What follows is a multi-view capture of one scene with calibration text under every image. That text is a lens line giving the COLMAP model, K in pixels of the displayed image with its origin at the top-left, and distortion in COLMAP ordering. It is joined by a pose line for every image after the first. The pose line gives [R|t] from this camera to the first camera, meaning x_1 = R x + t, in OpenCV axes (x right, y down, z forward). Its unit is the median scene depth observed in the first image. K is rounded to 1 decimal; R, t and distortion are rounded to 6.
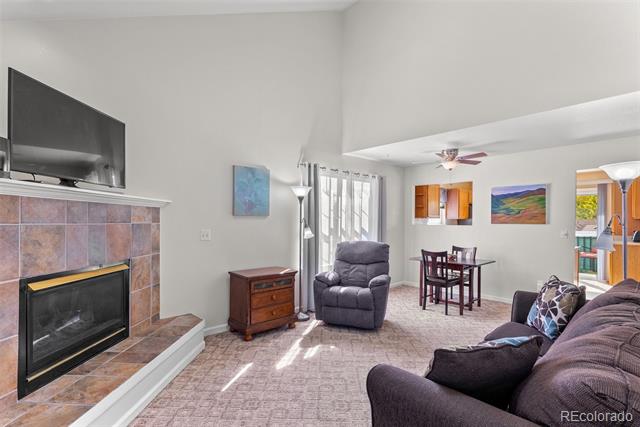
lens RADIAL K [[308.6, 0, 319.3], [0, 308.6, 221.6], [0, 0, 1]] dist [-0.003276, -0.000196]
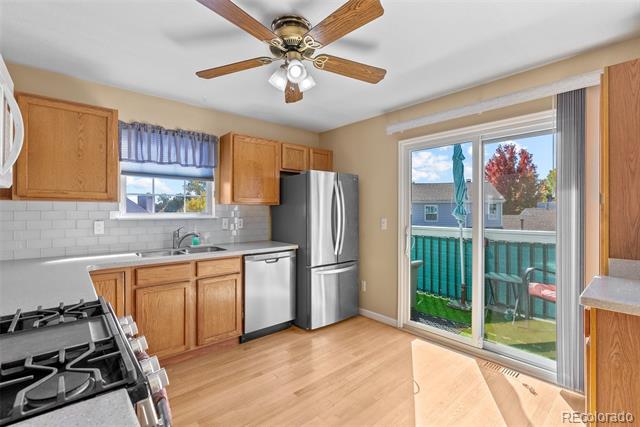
lens RADIAL K [[295.0, 0, 320.0], [0, 295.0, 213.5], [0, 0, 1]] dist [-0.011724, -0.000018]
pose [[0.999532, -0.005141, -0.030153, 1.418261], [0.005359, 0.999960, 0.007156, 0.005955], [0.030115, -0.007314, 0.999520, 1.456985]]
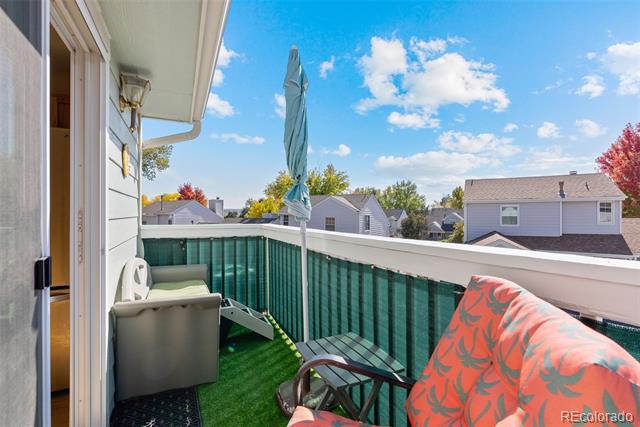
lens RADIAL K [[300.7, 0, 320.0], [0, 300.7, 213.5], [0, 0, 1]] dist [0.000078, 0.000198]
pose [[0.952204, -0.003620, -0.305442, 2.209350], [0.001613, 0.999975, -0.006824, 0.055440], [0.305459, 0.006005, 0.952186, 2.189819]]
